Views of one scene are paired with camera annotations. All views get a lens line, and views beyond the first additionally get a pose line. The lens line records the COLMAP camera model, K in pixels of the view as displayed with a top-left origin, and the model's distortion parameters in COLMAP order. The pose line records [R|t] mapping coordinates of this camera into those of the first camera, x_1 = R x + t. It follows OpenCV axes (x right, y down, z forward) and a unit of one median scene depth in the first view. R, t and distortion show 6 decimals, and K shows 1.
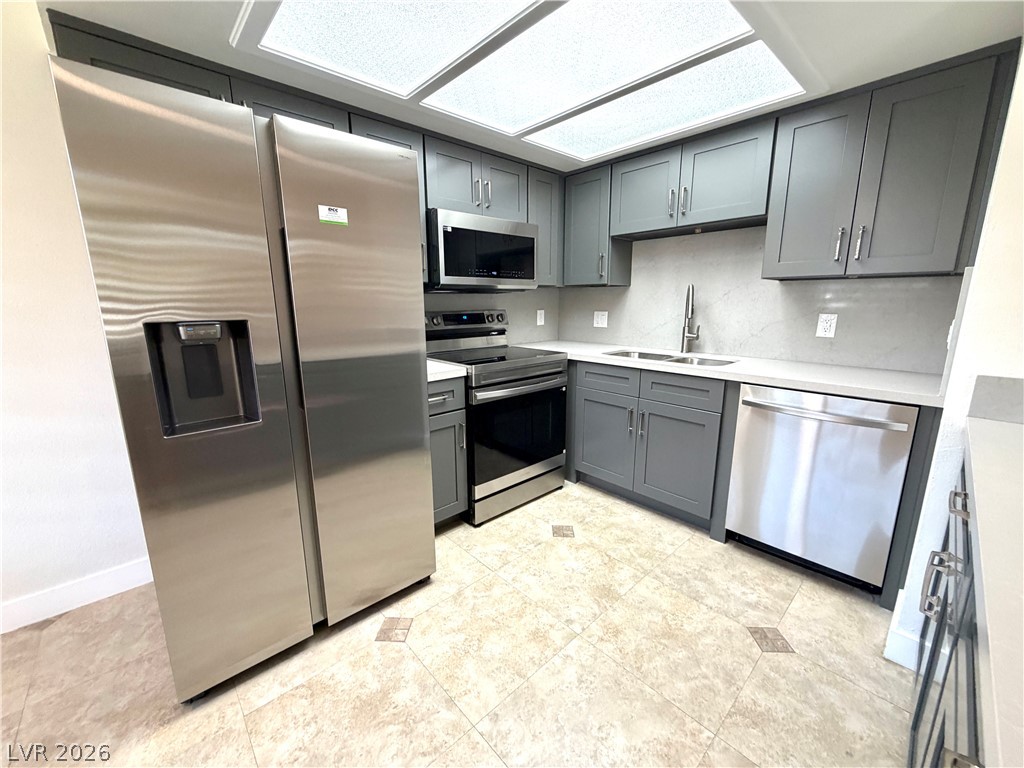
lens RADIAL K [[408.7, 0, 510.0], [0, 408.7, 383.8], [0, 0, 1]] dist [-0.000646, 0.000057]
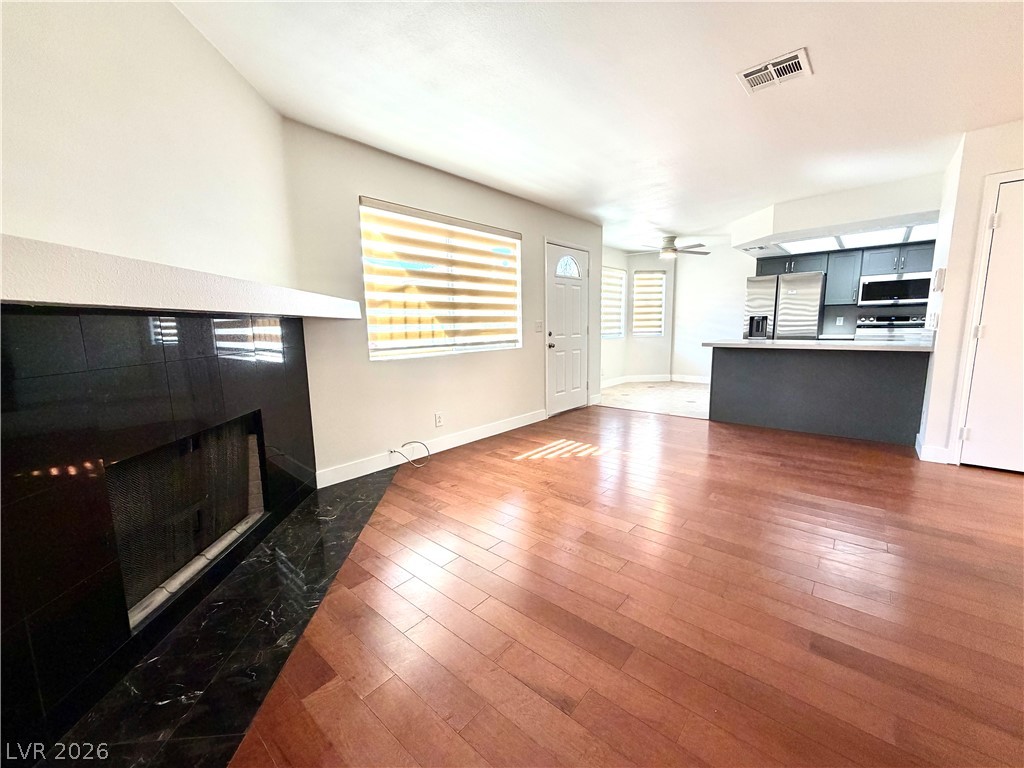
lens RADIAL K [[408.7, 0, 511.3], [0, 408.7, 387.4], [0, 0, 1]] dist [-0.000646, 0.000057]
pose [[0.108852, 0.151855, -0.982391, 2.467722], [-0.185697, 0.973972, 0.129978, 0.380477], [0.976559, 0.168278, 0.134218, -1.573077]]
